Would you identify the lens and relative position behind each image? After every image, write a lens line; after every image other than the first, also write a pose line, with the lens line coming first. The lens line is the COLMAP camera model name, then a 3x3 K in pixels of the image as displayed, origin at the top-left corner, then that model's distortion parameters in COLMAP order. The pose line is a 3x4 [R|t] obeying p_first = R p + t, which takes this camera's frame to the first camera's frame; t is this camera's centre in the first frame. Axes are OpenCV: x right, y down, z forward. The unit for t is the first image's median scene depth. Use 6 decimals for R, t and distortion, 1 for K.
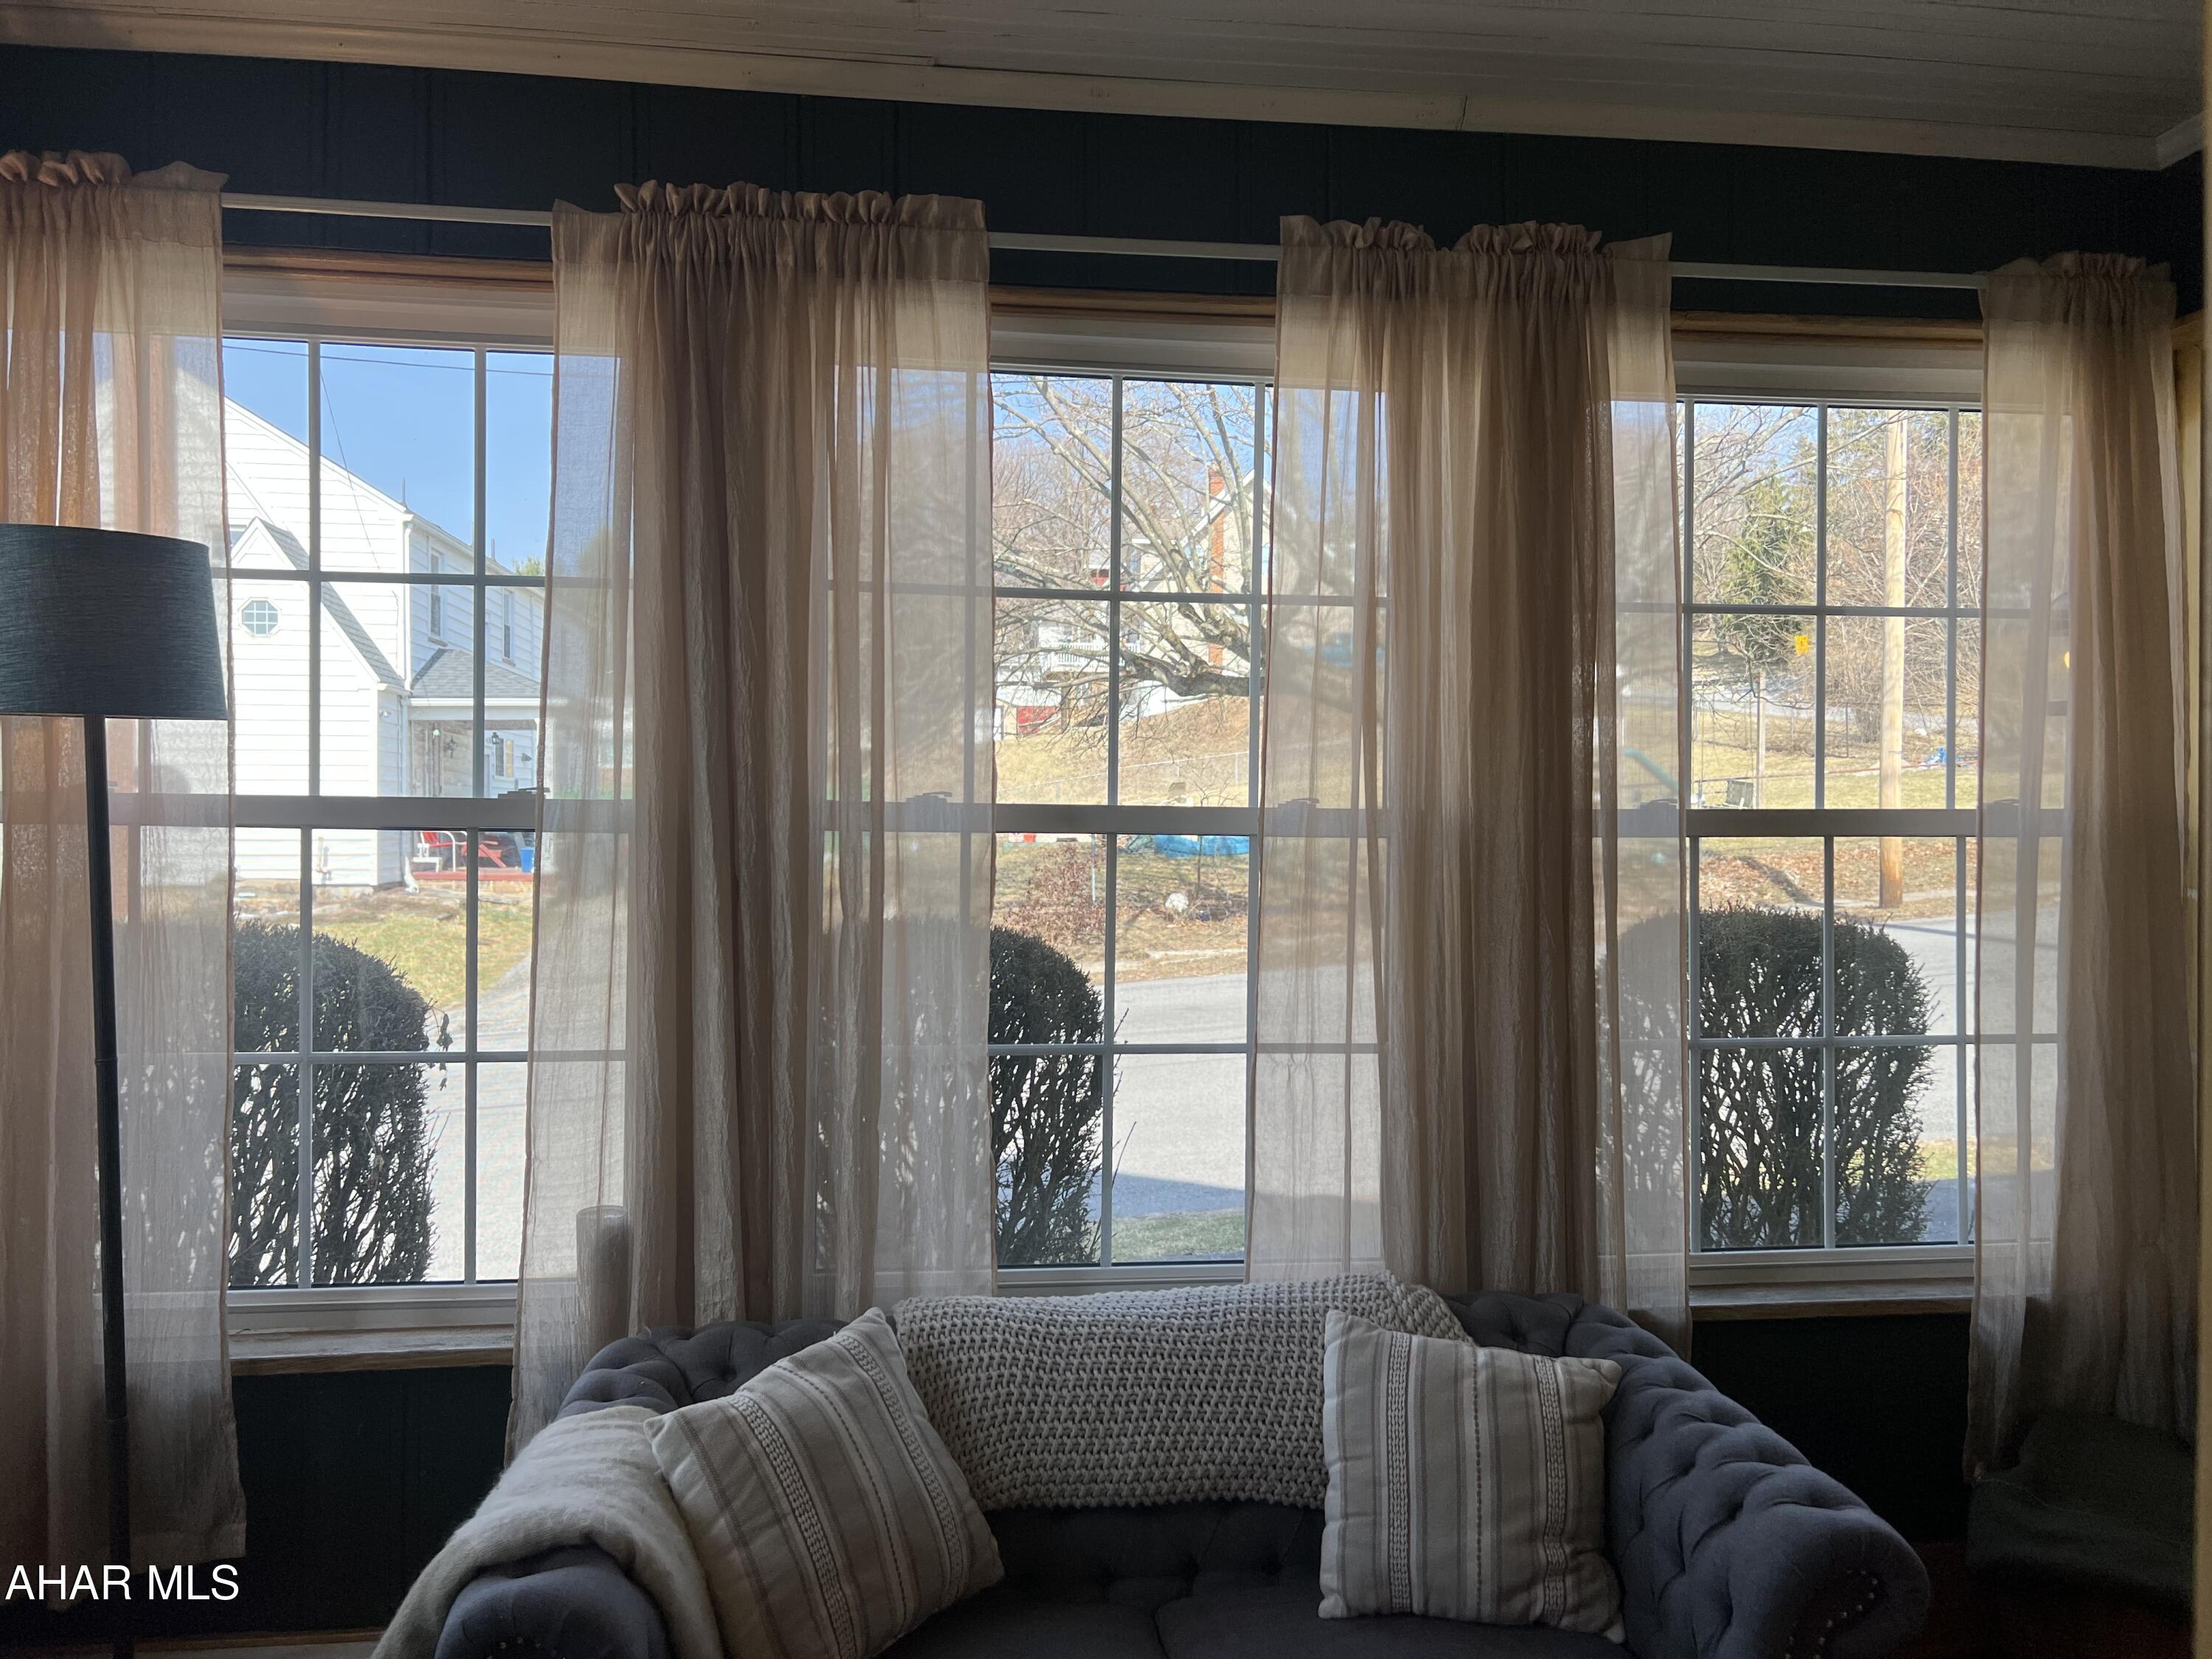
lens RADIAL K [[1664.8, 0, 1102.6], [0, 1664.8, 821.4], [0, 0, 1]] dist [0.034284, -0.044517]
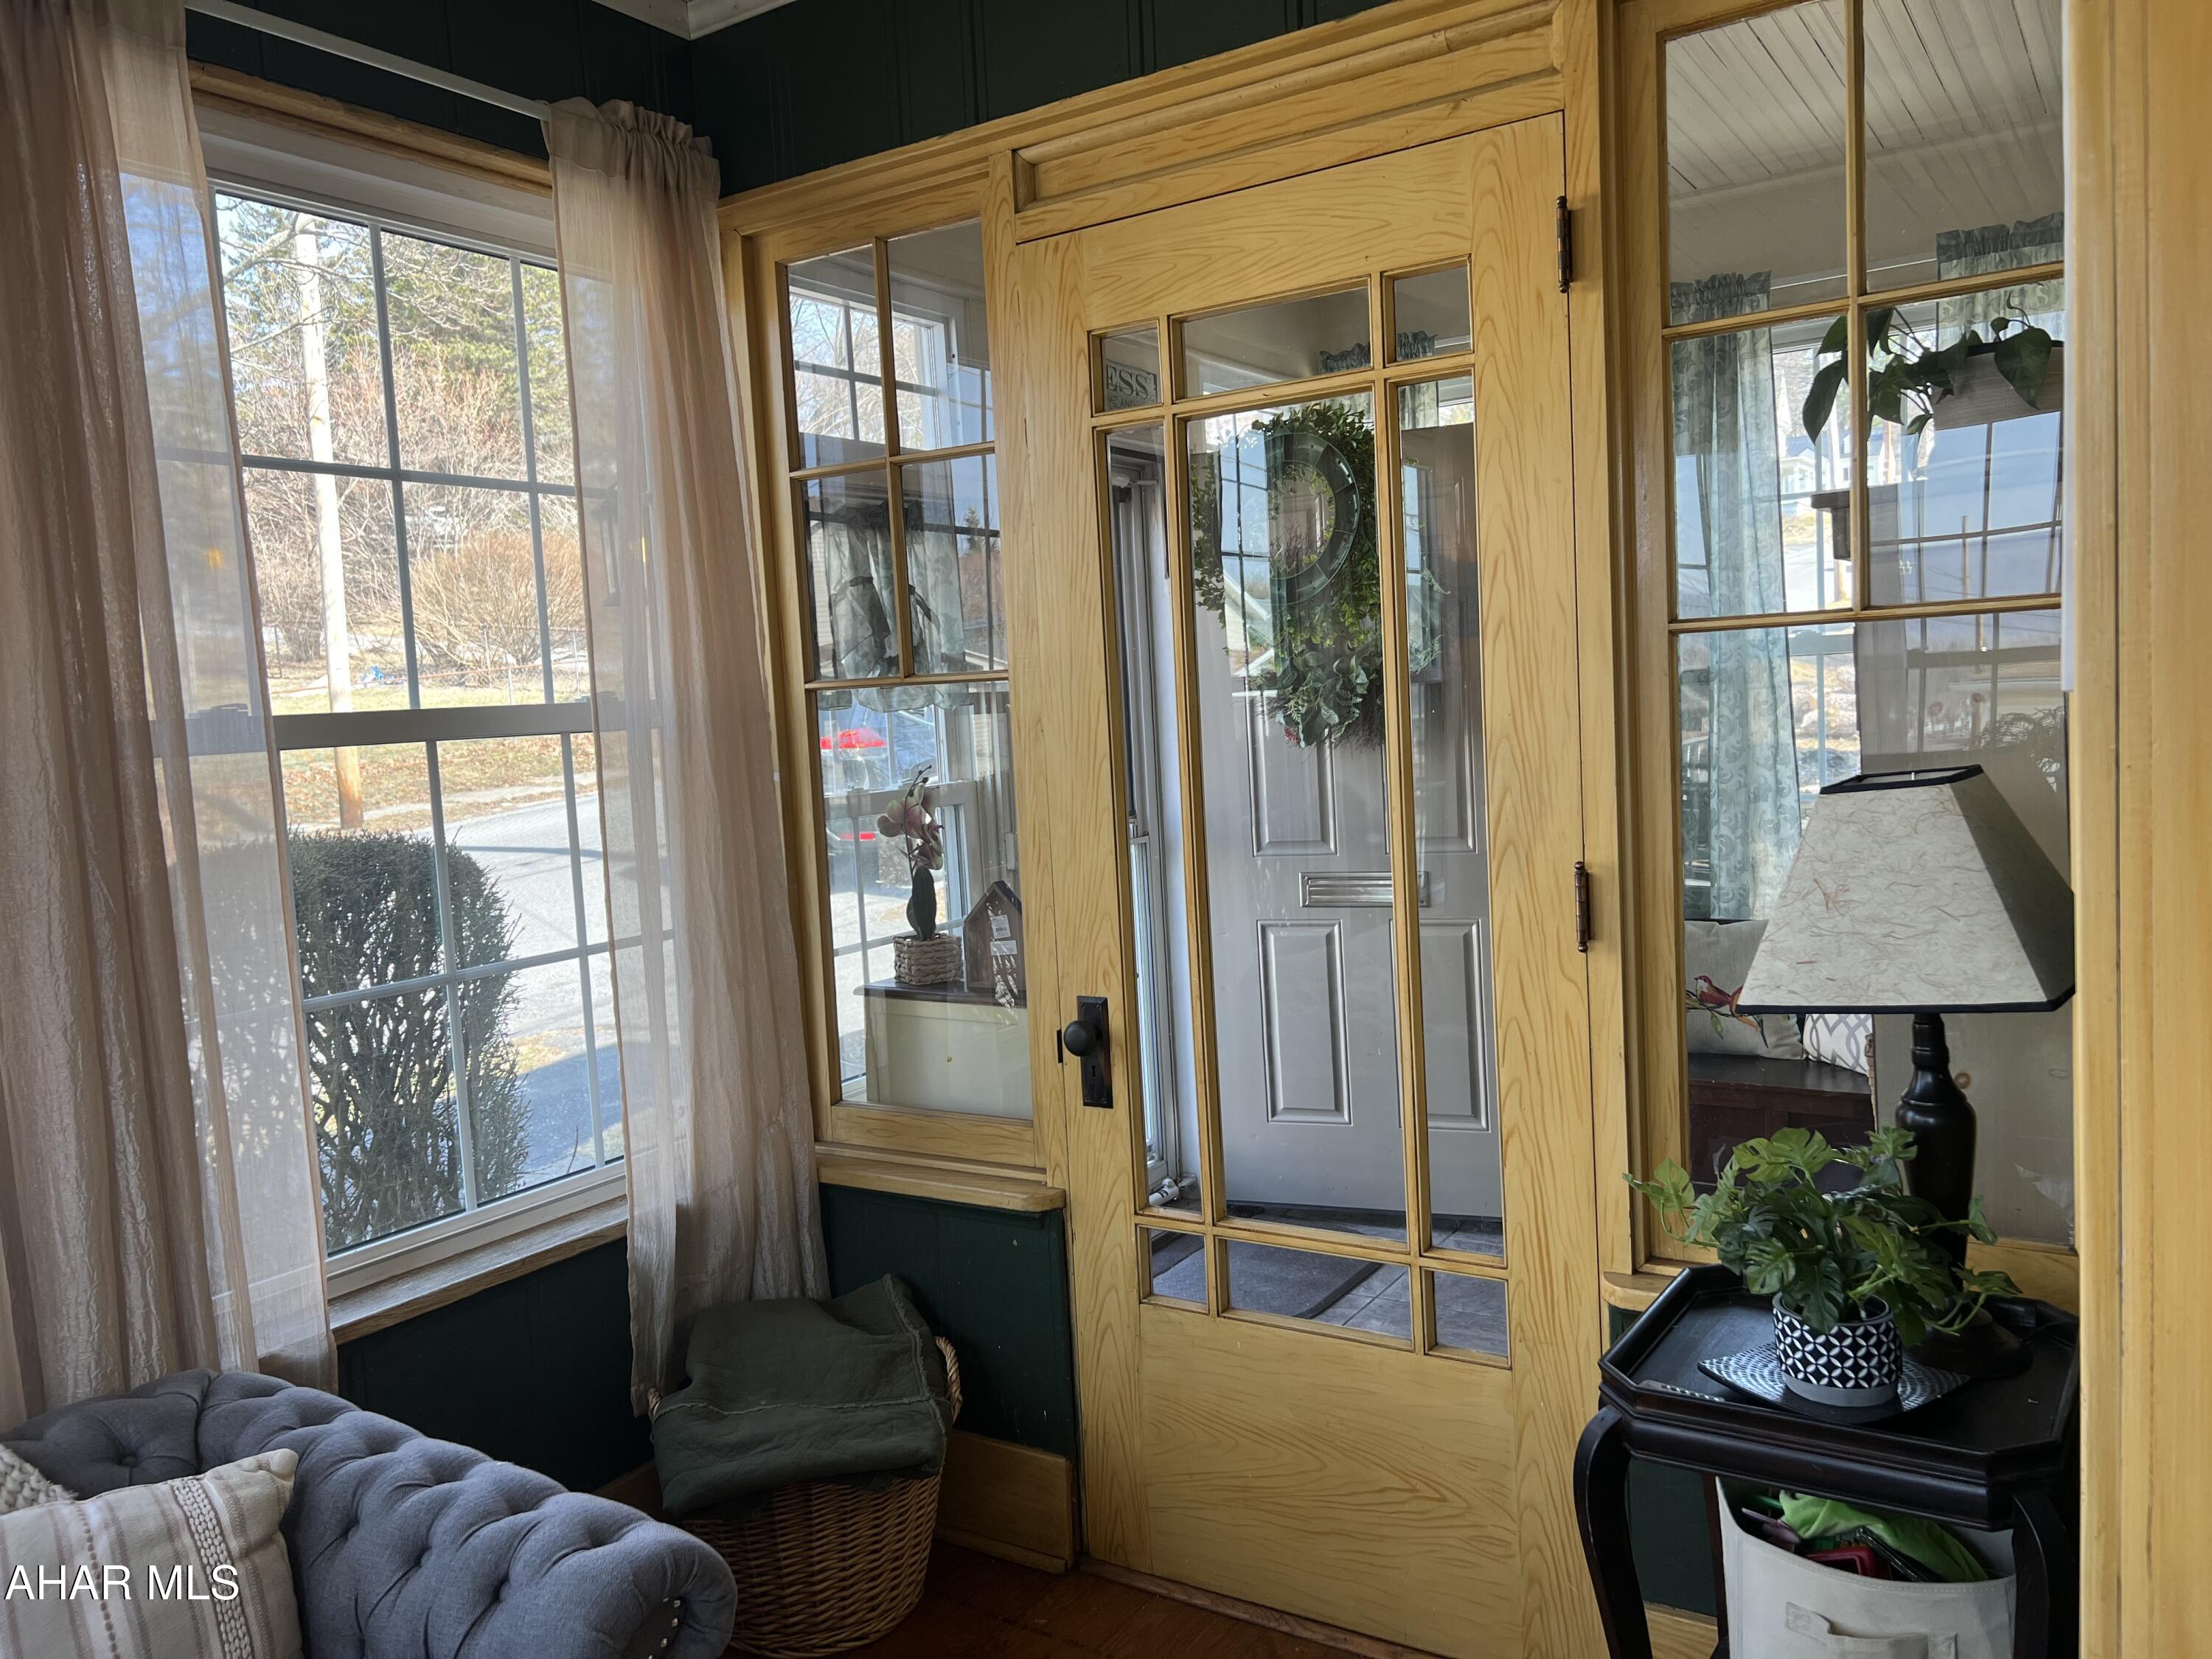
lens RADIAL K [[1664.8, 0, 1095.8], [0, 1664.8, 822.8], [0, 0, 1]] dist [0.034284, -0.044517]
pose [[0.638525, -0.093945, 0.763846, -0.008011], [0.058056, 0.995573, 0.073915, 0.007681], [-0.767408, -0.002850, 0.641152, 0.201968]]
